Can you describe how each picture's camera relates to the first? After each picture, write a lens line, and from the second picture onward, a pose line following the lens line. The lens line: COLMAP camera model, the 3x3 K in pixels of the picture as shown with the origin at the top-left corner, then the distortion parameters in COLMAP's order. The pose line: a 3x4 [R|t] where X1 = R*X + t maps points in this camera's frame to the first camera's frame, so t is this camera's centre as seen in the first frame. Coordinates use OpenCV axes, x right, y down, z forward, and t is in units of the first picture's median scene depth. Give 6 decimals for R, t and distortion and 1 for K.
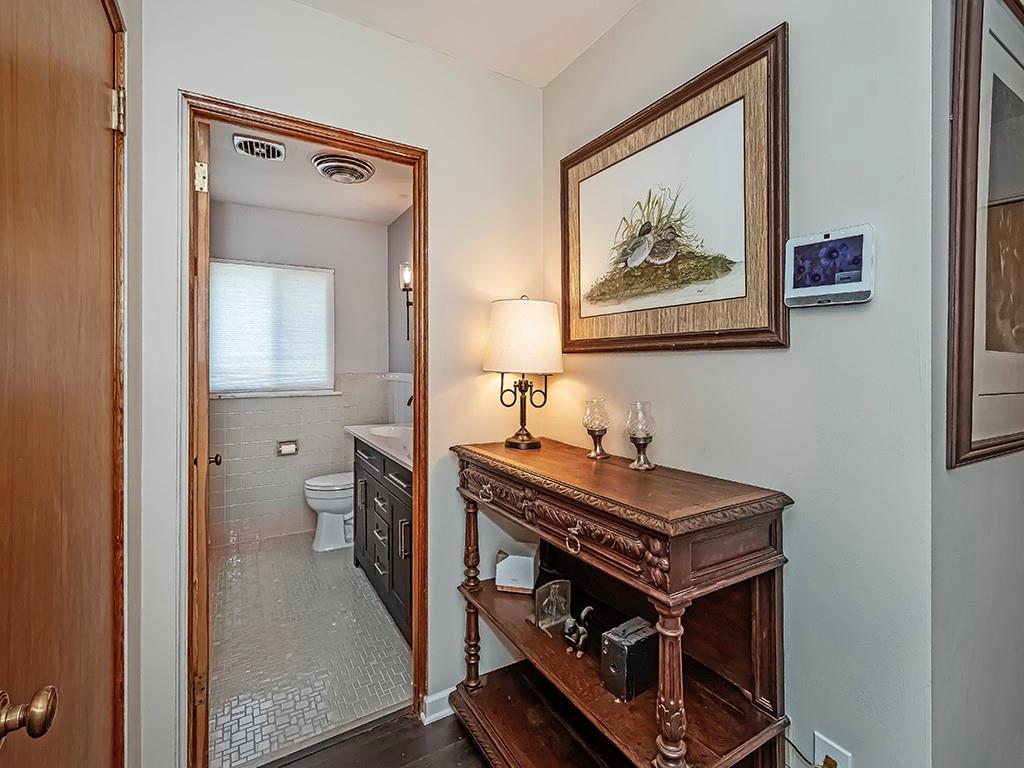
lens RADIAL K [[458.1, 0, 515.1], [0, 458.1, 357.8], [0, 0, 1]] dist [0.001770, 0.000115]
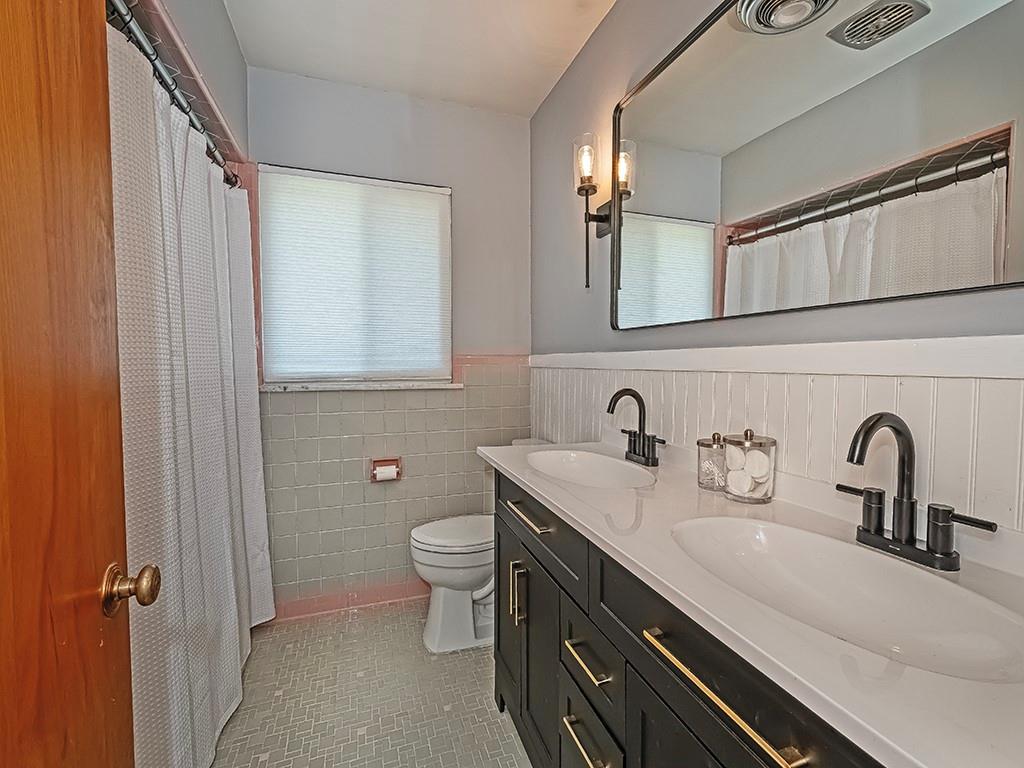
lens RADIAL K [[451.1, 0, 512.0], [0, 451.1, 384.0], [0, 0, 1]] dist [0.000194, 0.000015]
pose [[0.975644, 0.014824, -0.218861, -0.197190], [-0.000261, 0.997792, 0.066420, 0.036524], [0.219362, -0.064745, 0.973493, 0.454392]]
